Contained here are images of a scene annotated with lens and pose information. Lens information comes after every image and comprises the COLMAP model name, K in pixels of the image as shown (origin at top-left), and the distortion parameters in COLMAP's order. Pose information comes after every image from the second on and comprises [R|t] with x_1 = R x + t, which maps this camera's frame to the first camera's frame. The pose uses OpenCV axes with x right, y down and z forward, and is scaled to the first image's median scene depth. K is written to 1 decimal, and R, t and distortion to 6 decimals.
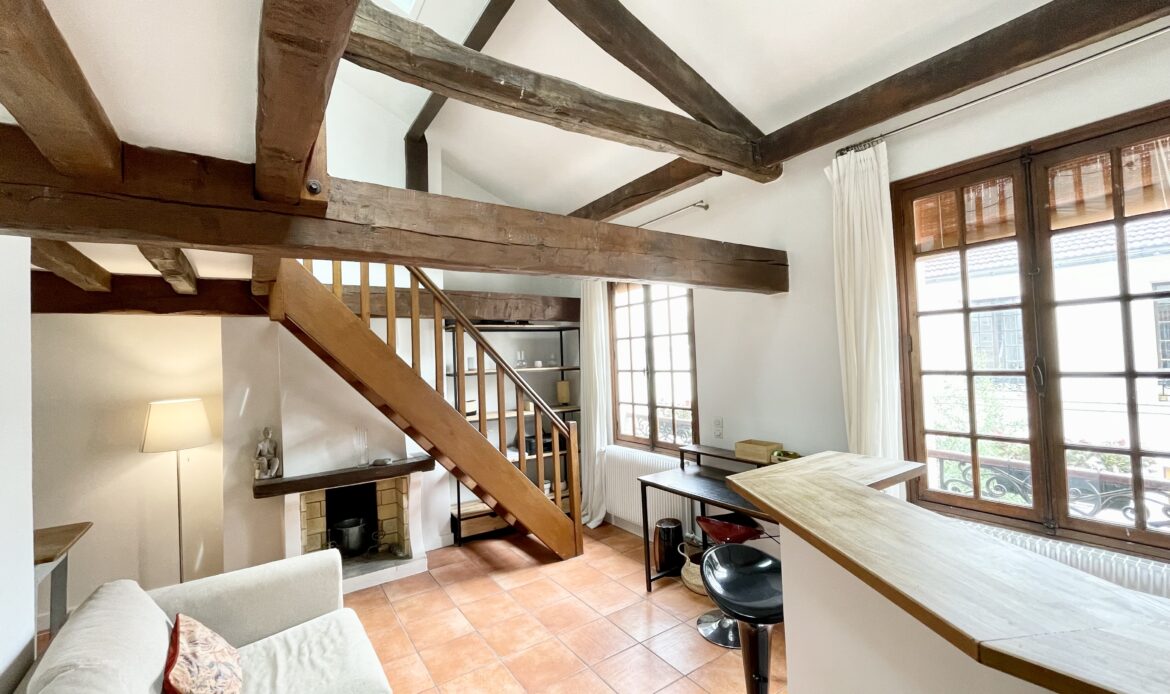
lens RADIAL K [[478.4, 0, 585.0], [0, 478.4, 347.0], [0, 0, 1]] dist [-0.001444, -0.000441]
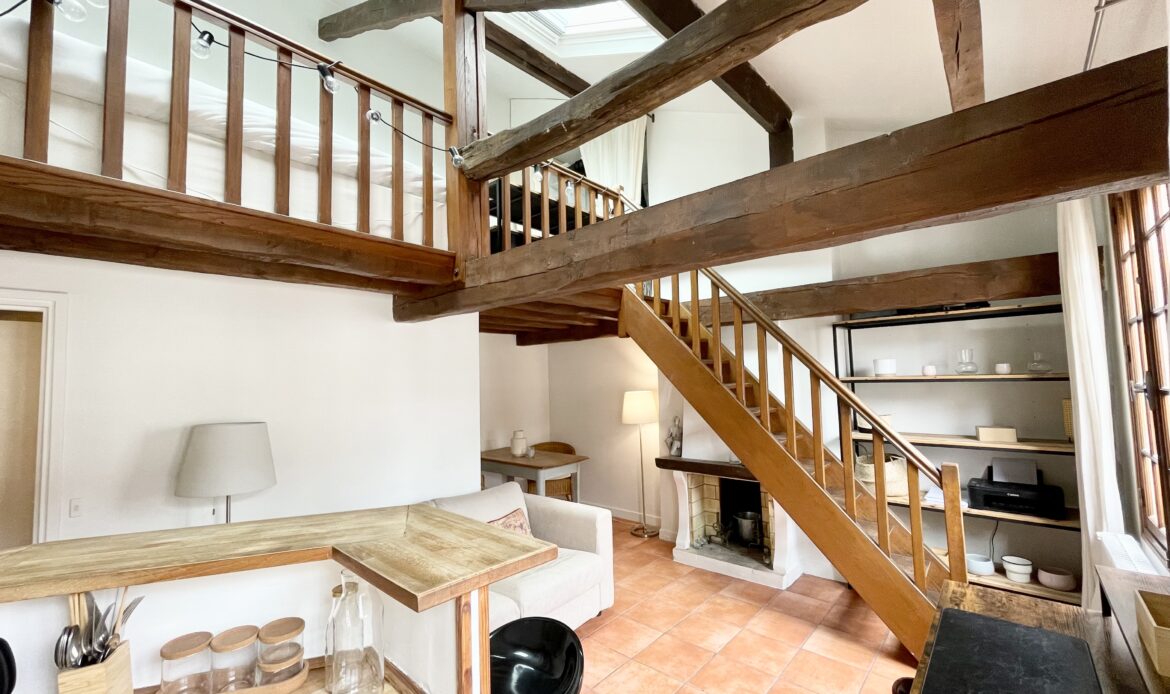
lens RADIAL K [[478.4, 0, 585.0], [0, 478.4, 347.0], [0, 0, 1]] dist [-0.001444, -0.000441]
pose [[0.235840, -0.029995, -0.971329, 0.537757], [0.040505, 0.998958, -0.021014, -0.003088], [0.970947, -0.034388, 0.236810, 0.450283]]
